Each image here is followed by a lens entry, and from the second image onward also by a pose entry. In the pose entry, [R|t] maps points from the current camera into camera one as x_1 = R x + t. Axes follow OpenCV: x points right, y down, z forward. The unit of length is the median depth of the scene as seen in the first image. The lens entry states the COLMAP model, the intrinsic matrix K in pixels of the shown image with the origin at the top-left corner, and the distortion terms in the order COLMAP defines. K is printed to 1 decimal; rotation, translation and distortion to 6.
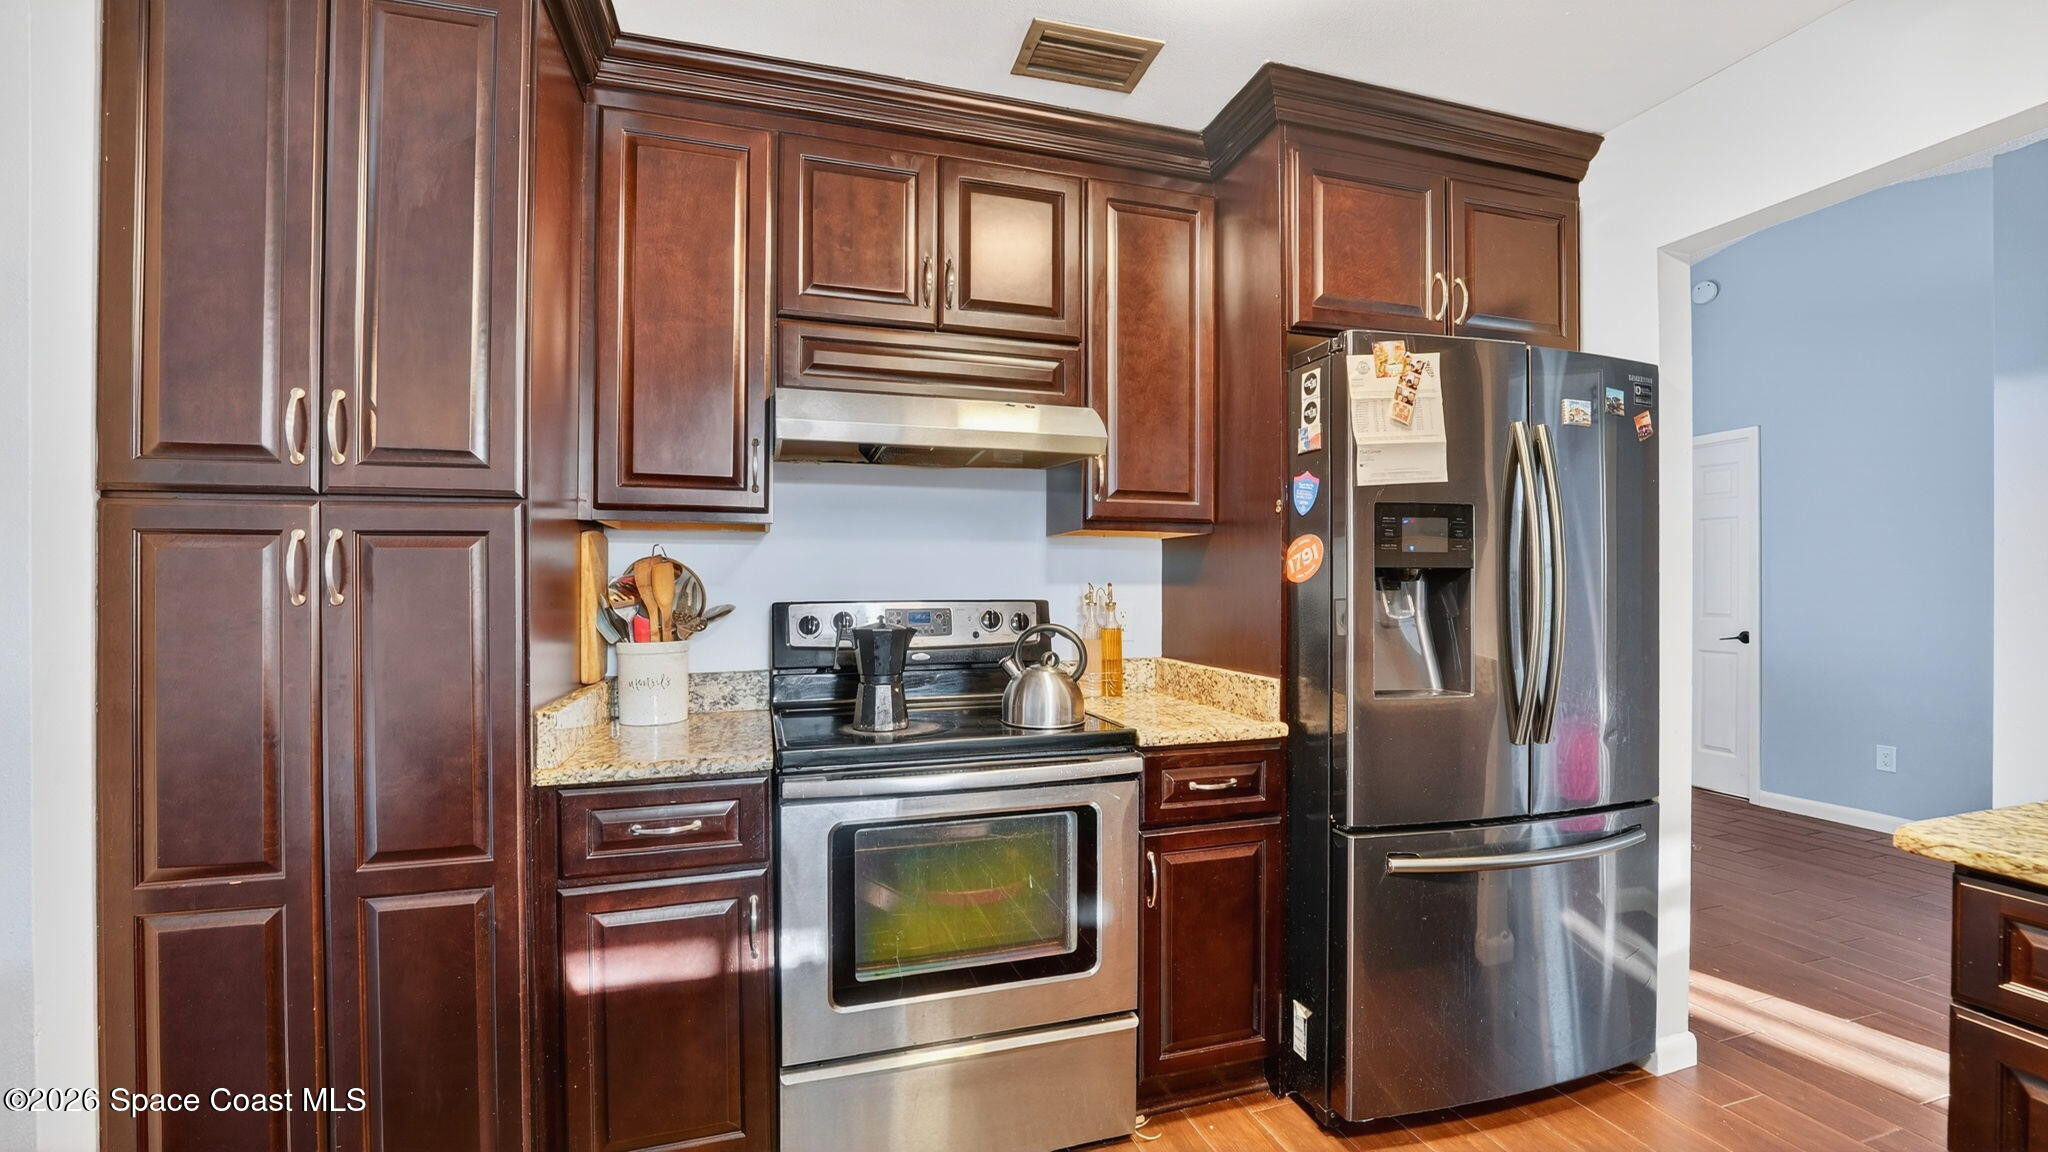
lens RADIAL K [[827.6, 0, 1022.5], [0, 827.6, 586.7], [0, 0, 1]] dist [-0.022969, -0.000059]
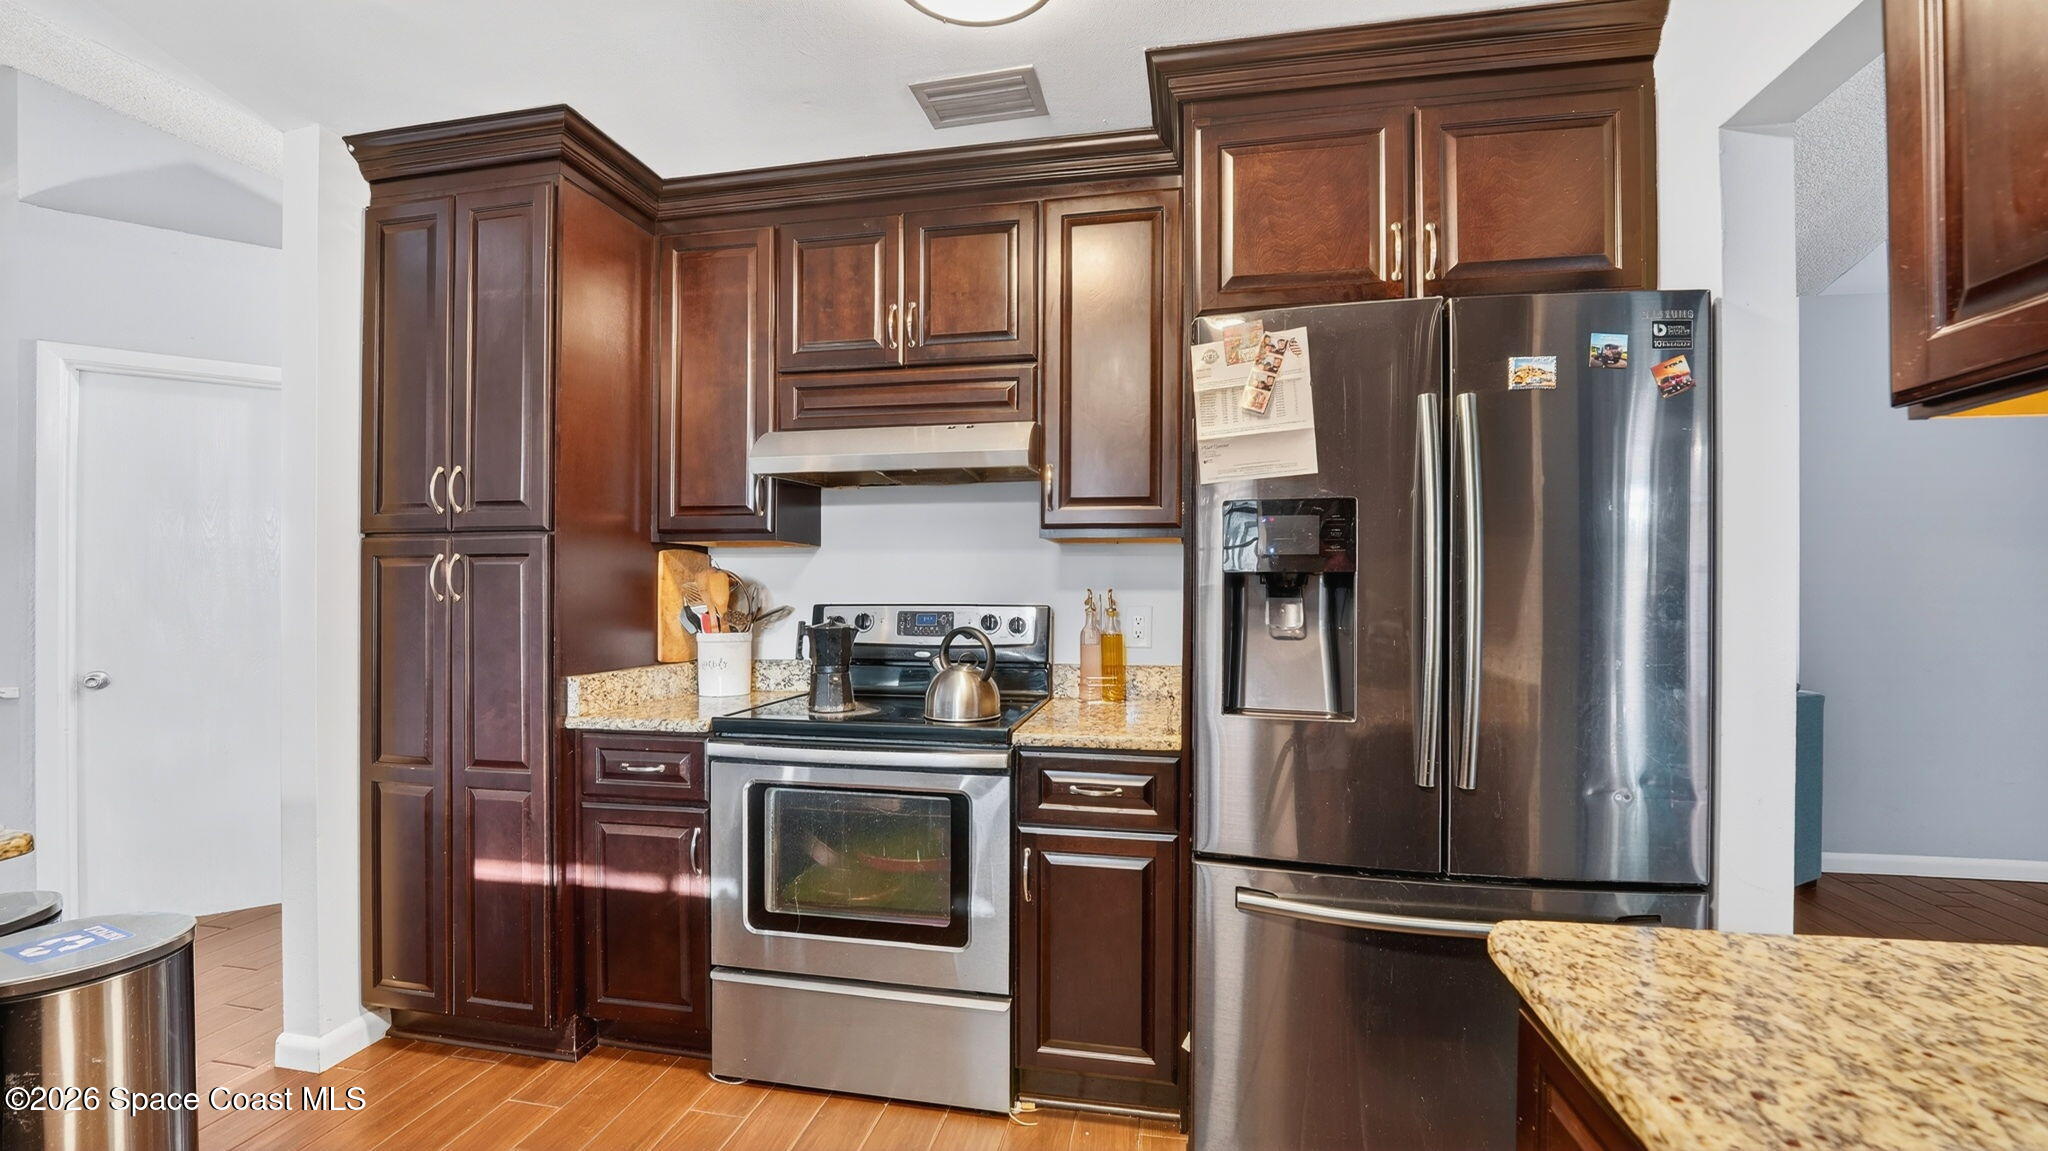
lens RADIAL K [[831.8, 0, 1025.3], [0, 831.8, 591.5], [0, 0, 1]] dist [-0.018990, -0.000089]
pose [[0.881543, 0.002929, -0.472094, 0.615354], [-0.004481, 0.999988, -0.002162, 0.001652], [0.472082, 0.004021, 0.881546, 0.072157]]
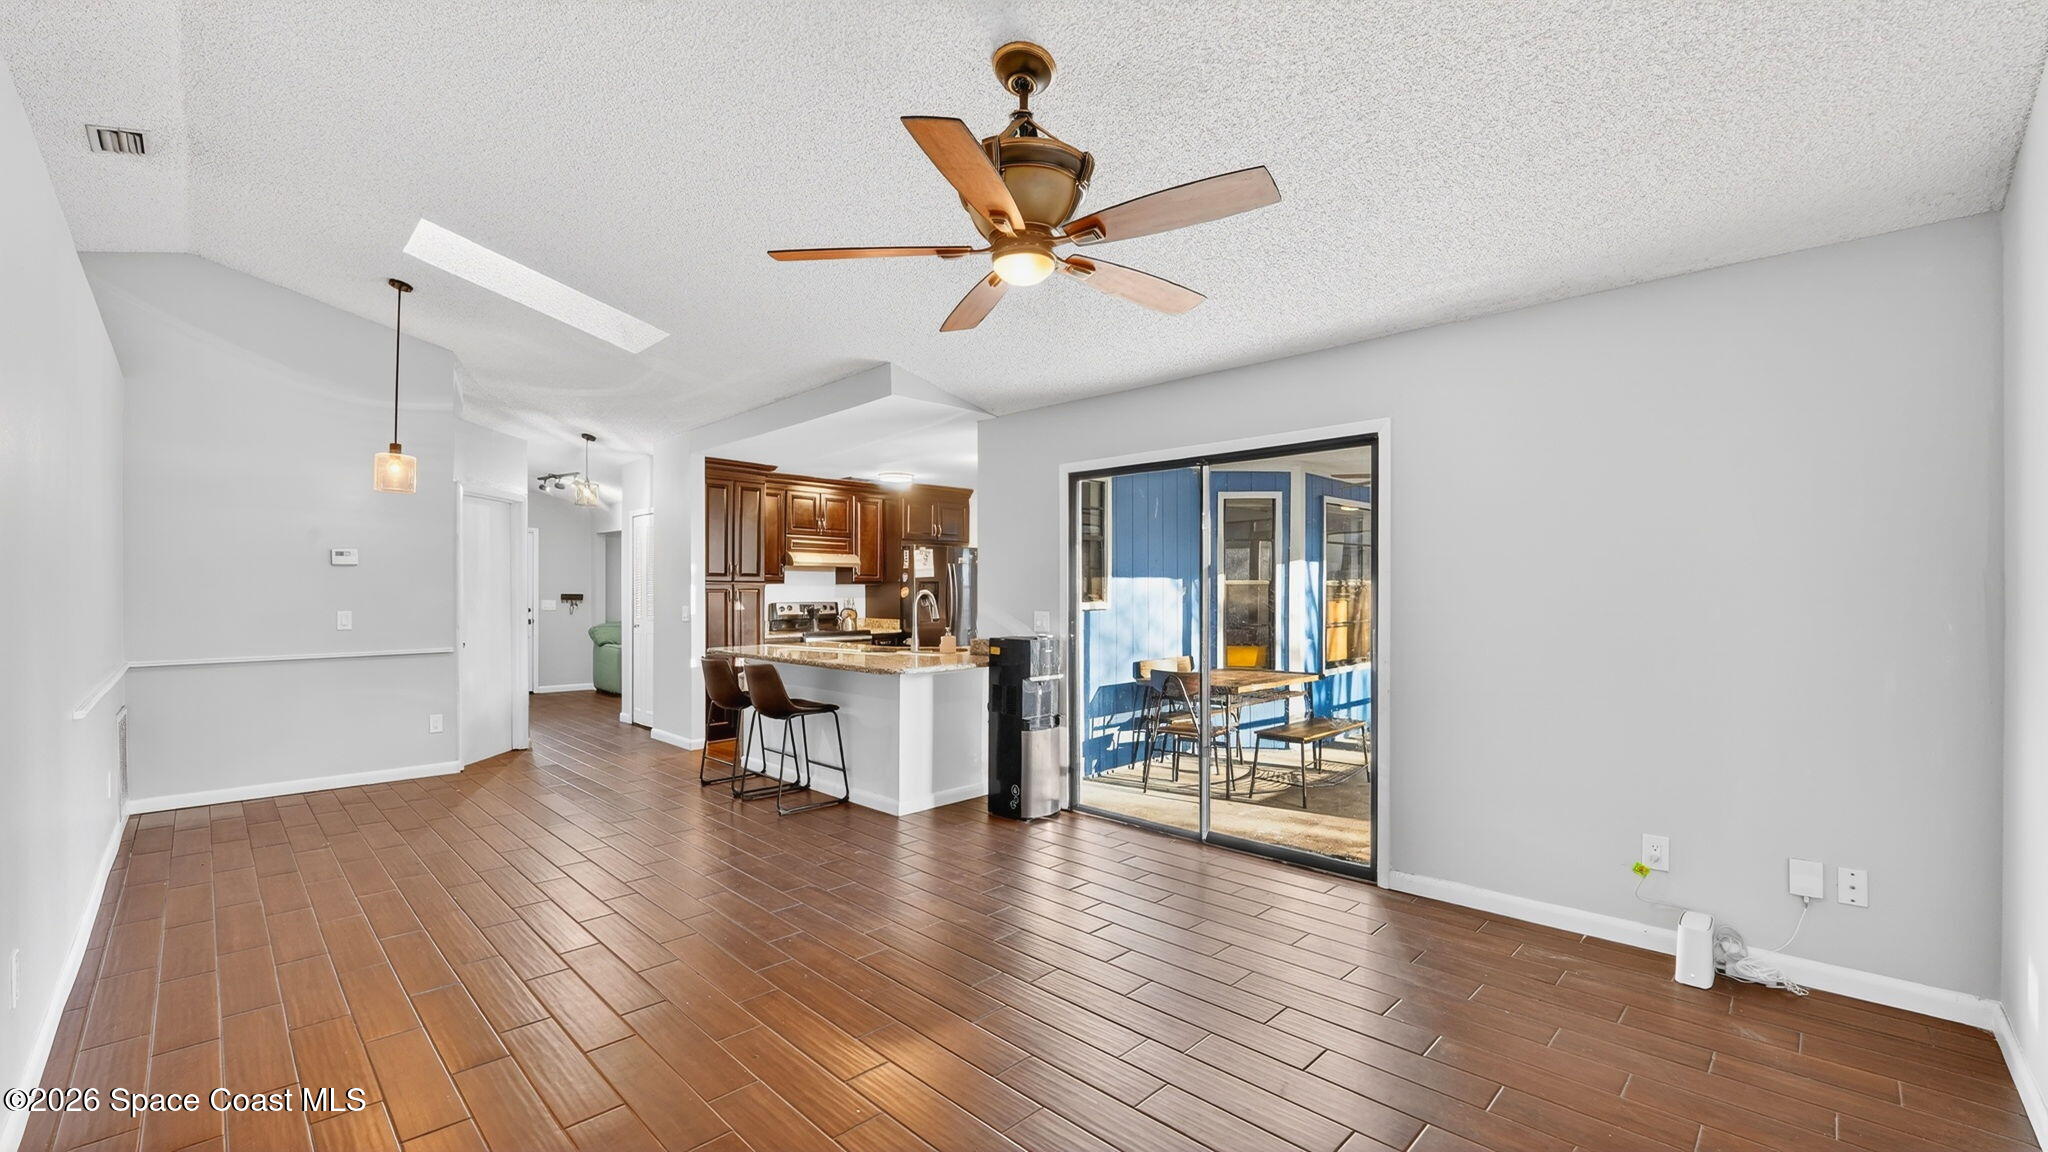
lens RADIAL K [[809.0, 0, 1028.3], [0, 809.0, 587.8], [0, 0, 1]] dist [0.000304, -0.000021]
pose [[0.883393, -0.000767, 0.468632, -1.160084], [0.003602, 0.999980, -0.005152, -0.032753], [-0.468619, 0.006240, 0.883378, -3.293104]]
